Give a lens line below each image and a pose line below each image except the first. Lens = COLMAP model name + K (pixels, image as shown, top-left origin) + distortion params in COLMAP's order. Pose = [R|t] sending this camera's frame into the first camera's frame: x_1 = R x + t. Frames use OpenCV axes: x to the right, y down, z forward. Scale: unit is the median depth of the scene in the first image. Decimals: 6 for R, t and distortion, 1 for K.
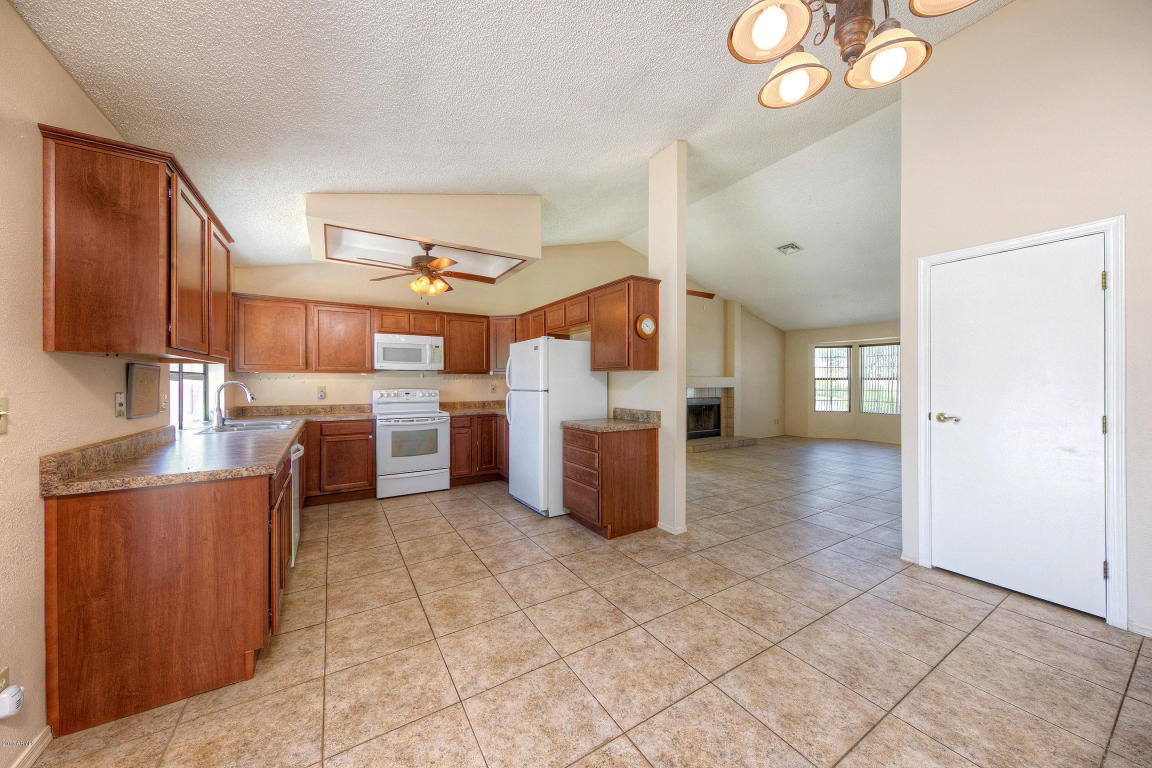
lens RADIAL K [[396.6, 0, 584.3], [0, 396.6, 382.2], [0, 0, 1]] dist [0.006543, -0.000311]
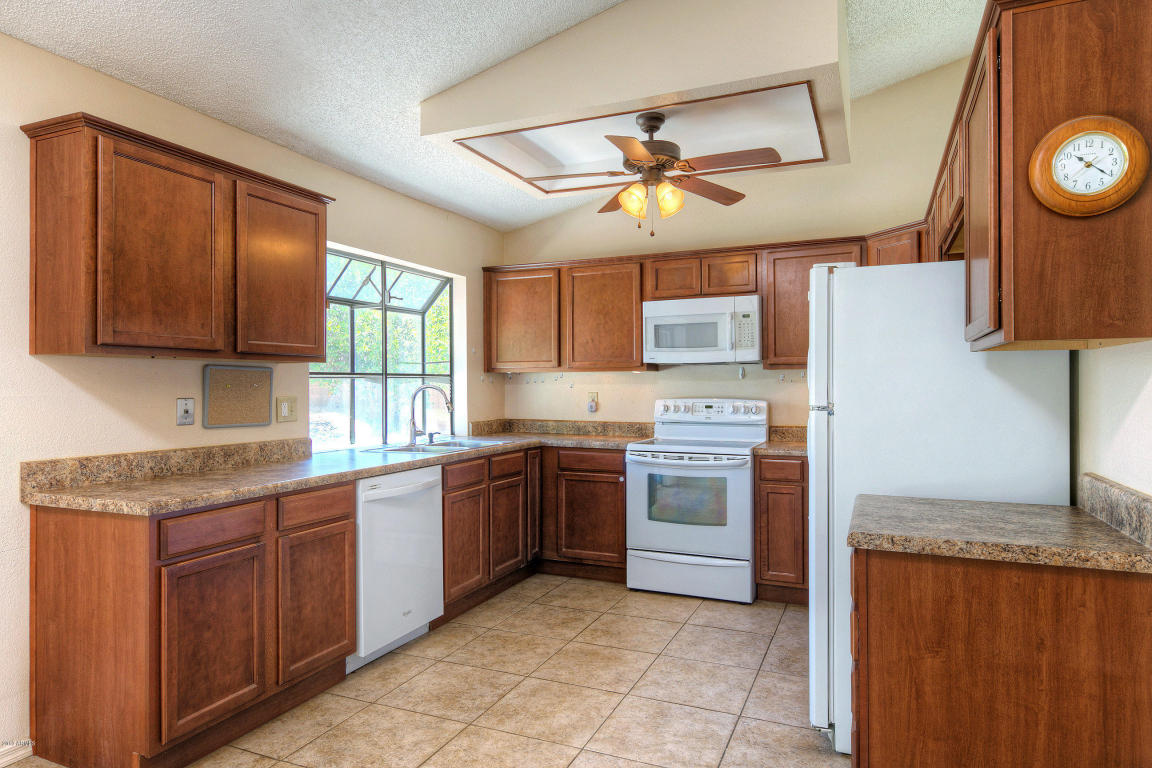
lens RADIAL K [[687.6, 0, 579.8], [0, 687.6, 382.2], [0, 0, 1]] dist [0.002710, 0.000123]
pose [[0.564353, -0.005464, -0.825515, 0.284255], [0.001897, 0.999984, -0.005323, -0.000049], [0.825531, 0.001438, 0.564355, 0.405880]]
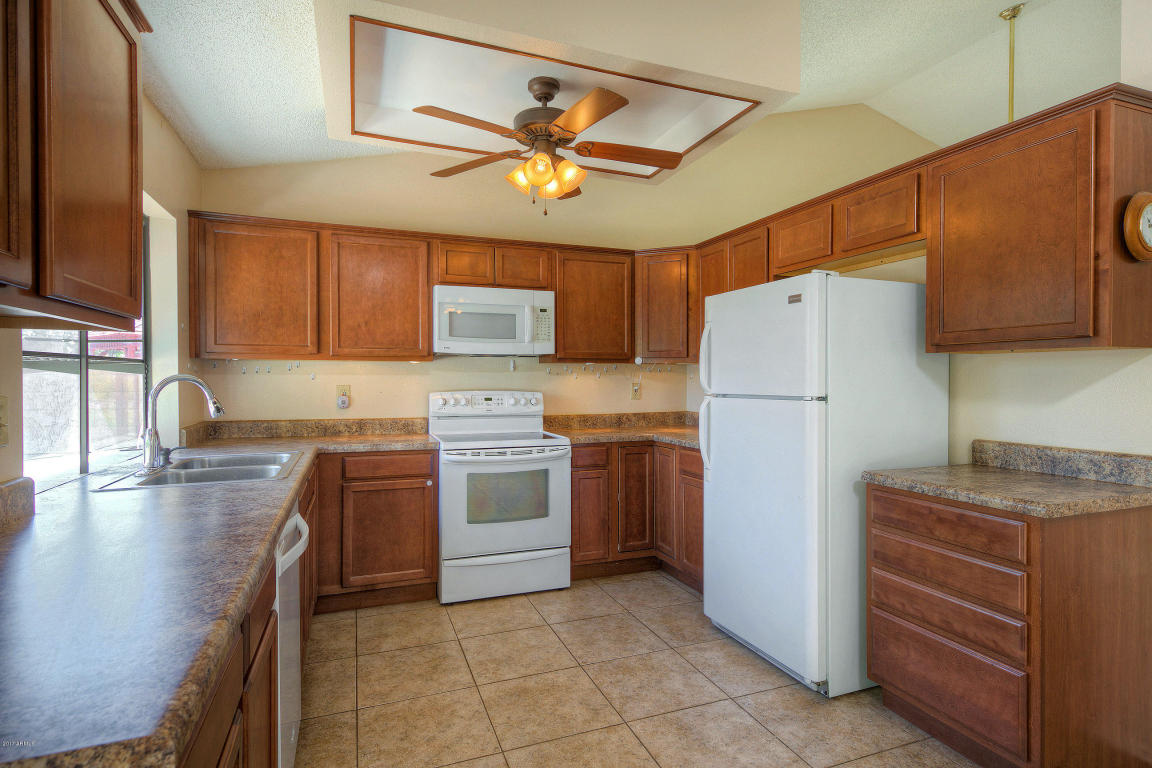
lens RADIAL K [[588.3, 0, 586.4], [0, 588.3, 382.6], [0, 0, 1]] dist [0.012631, 0.000262]
pose [[0.981939, 0.003709, -0.189161, -0.206291], [-0.002452, 0.999973, 0.006879, 0.000751], [0.189182, -0.006291, 0.981922, 0.306884]]
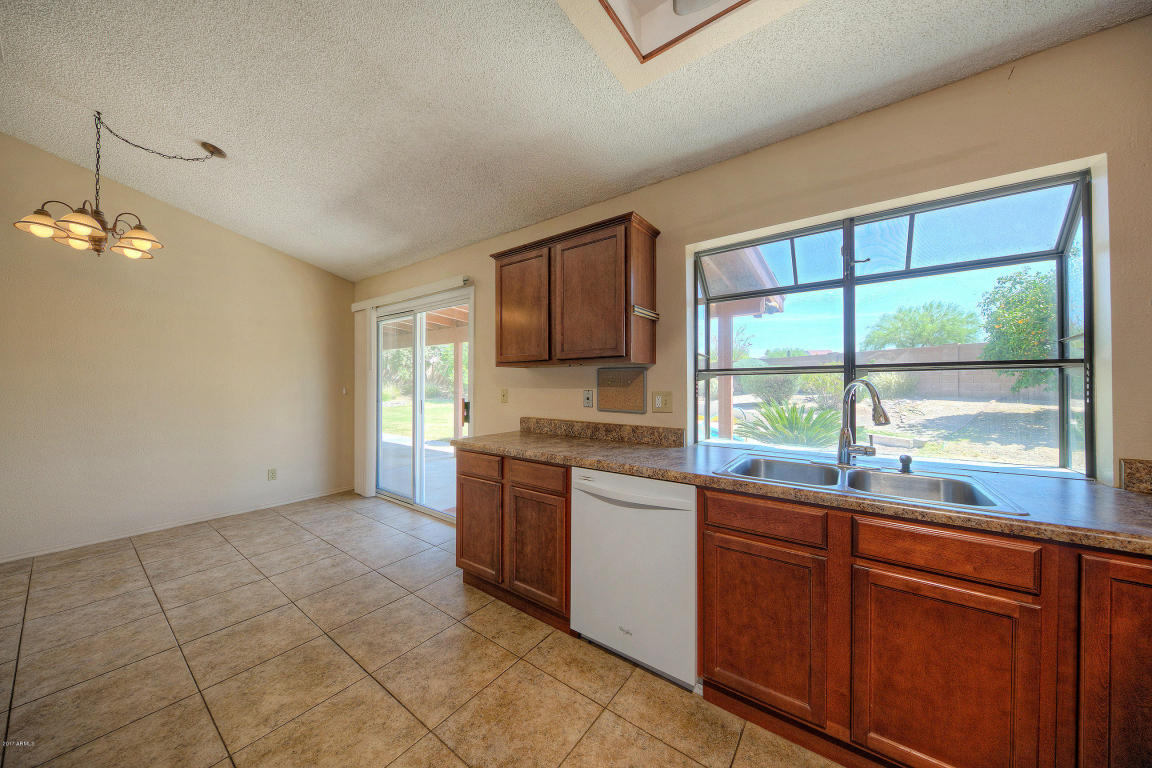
lens RADIAL K [[380.4, 0, 583.7], [0, 380.4, 378.6], [0, 0, 1]] dist [-0.002608, -0.000644]
pose [[-0.928033, 0.000871, -0.372498, -0.308245], [0.004710, 0.999945, -0.009396, -0.000715], [0.372469, -0.010475, -0.927985, 1.060801]]
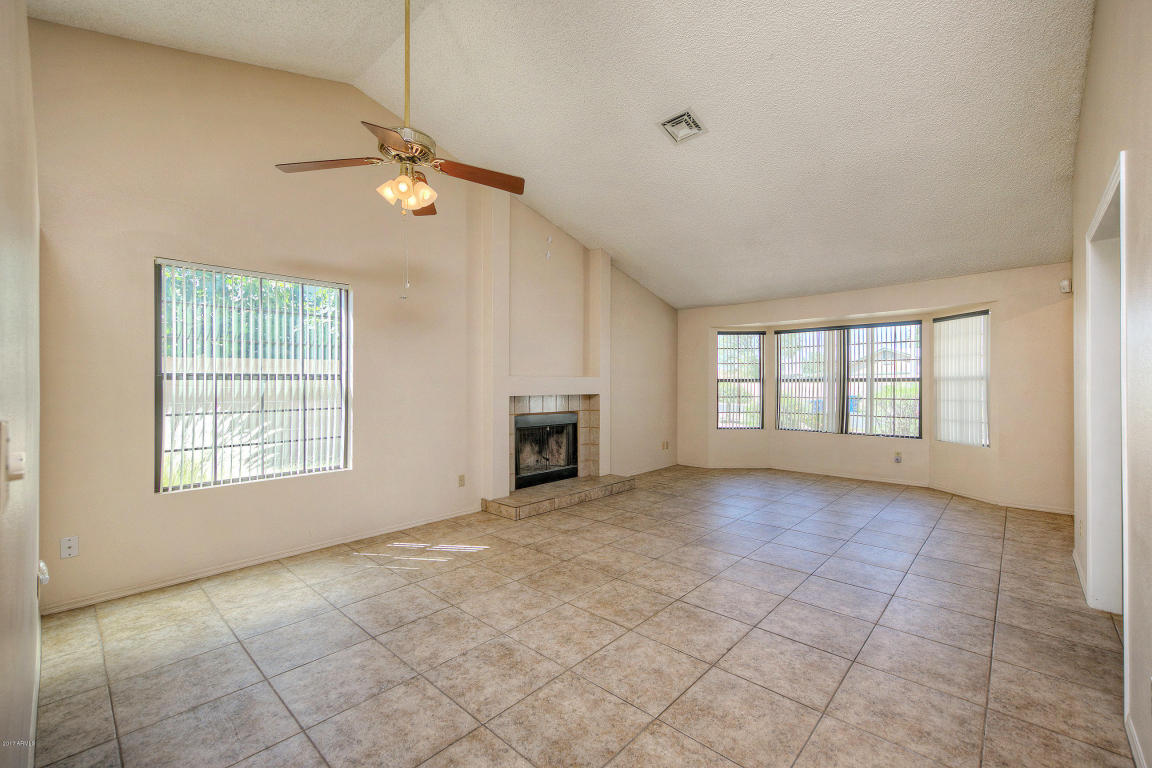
lens RADIAL K [[476.3, 0, 590.0], [0, 476.3, 382.4], [0, 0, 1]] dist [0.000554, 0.000253]
pose [[0.960723, 0.001427, 0.277506, 0.343380], [-0.000570, 0.999995, -0.003171, -0.004310], [-0.277509, 0.002888, 0.960719, 0.656552]]
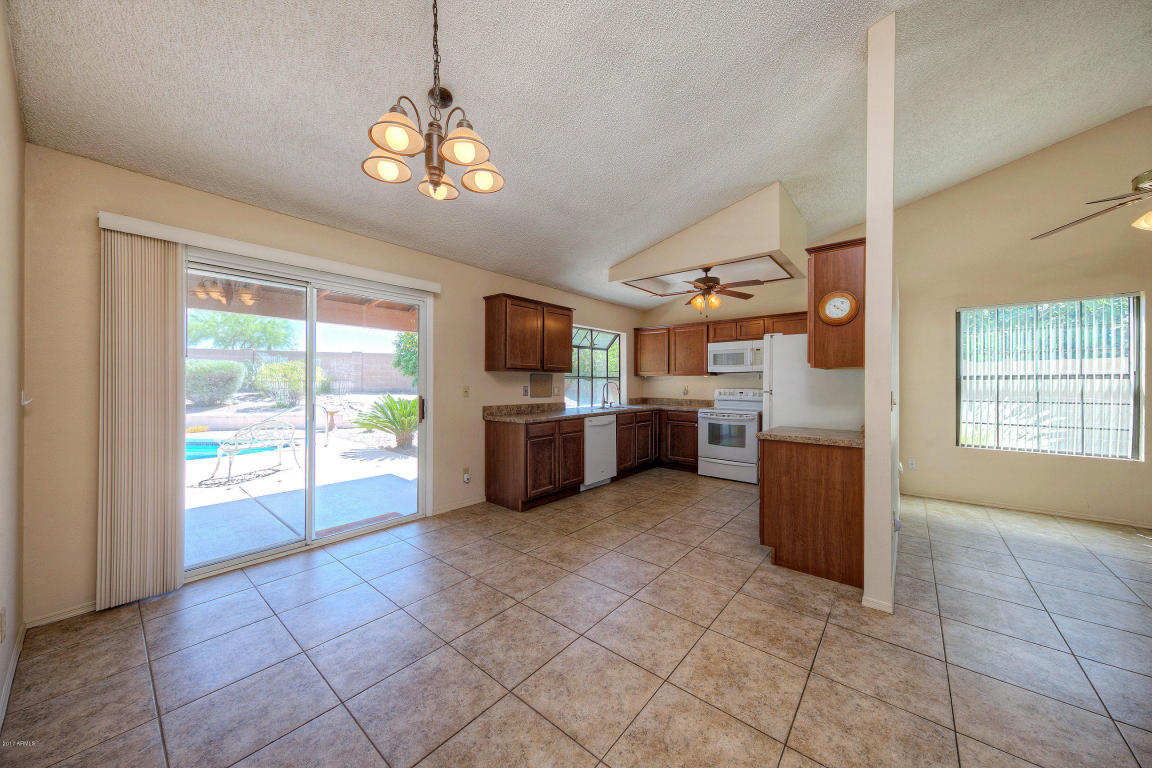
lens RADIAL K [[396.6, 0, 579.9], [0, 396.6, 380.6], [0, 0, 1]] dist [0.006543, -0.000311]
pose [[0.314820, -0.001906, -0.949149, 0.600551], [-0.004223, 0.999985, -0.003409, -0.000141], [0.949142, 0.005081, 0.314808, 0.258313]]
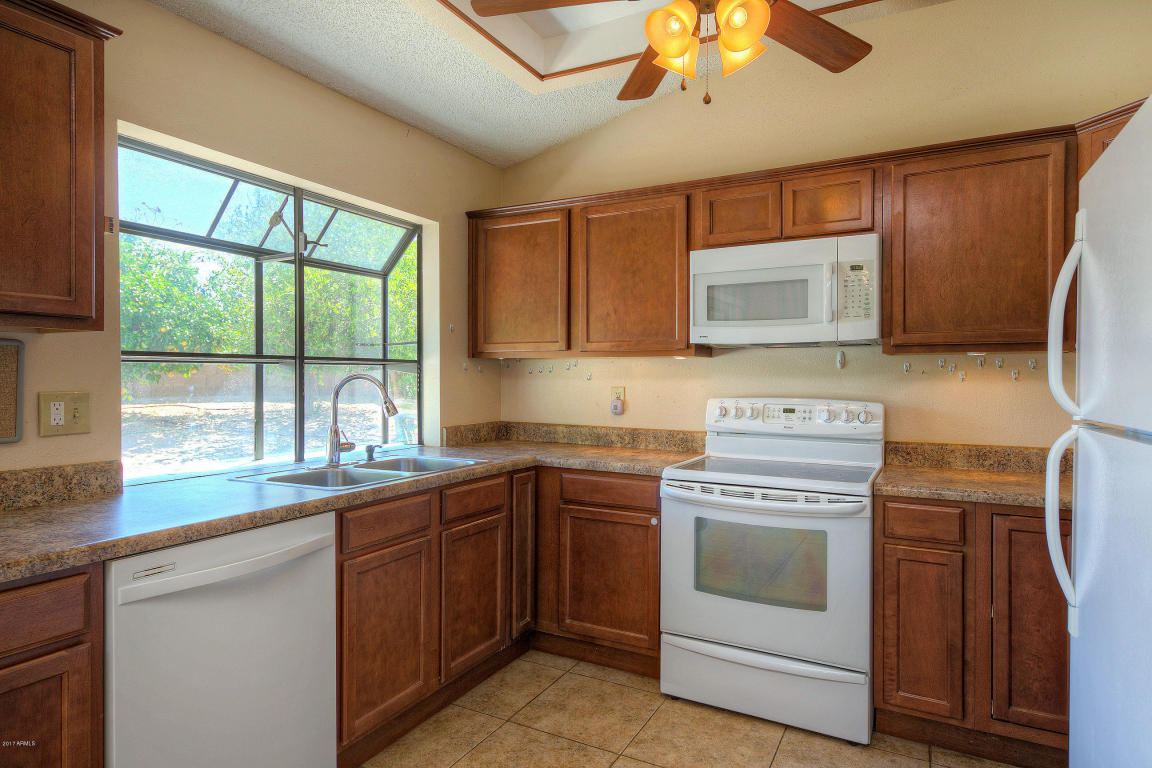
lens RADIAL K [[656.4, 0, 577.9], [0, 656.4, 381.3], [0, 0, 1]] dist [0.011631, -0.000373]
pose [[0.496347, 0.008106, -0.868086, -0.030965], [-0.006219, 0.999964, 0.005782, 0.000073], [0.868102, 0.002528, 0.496379, 0.670883]]
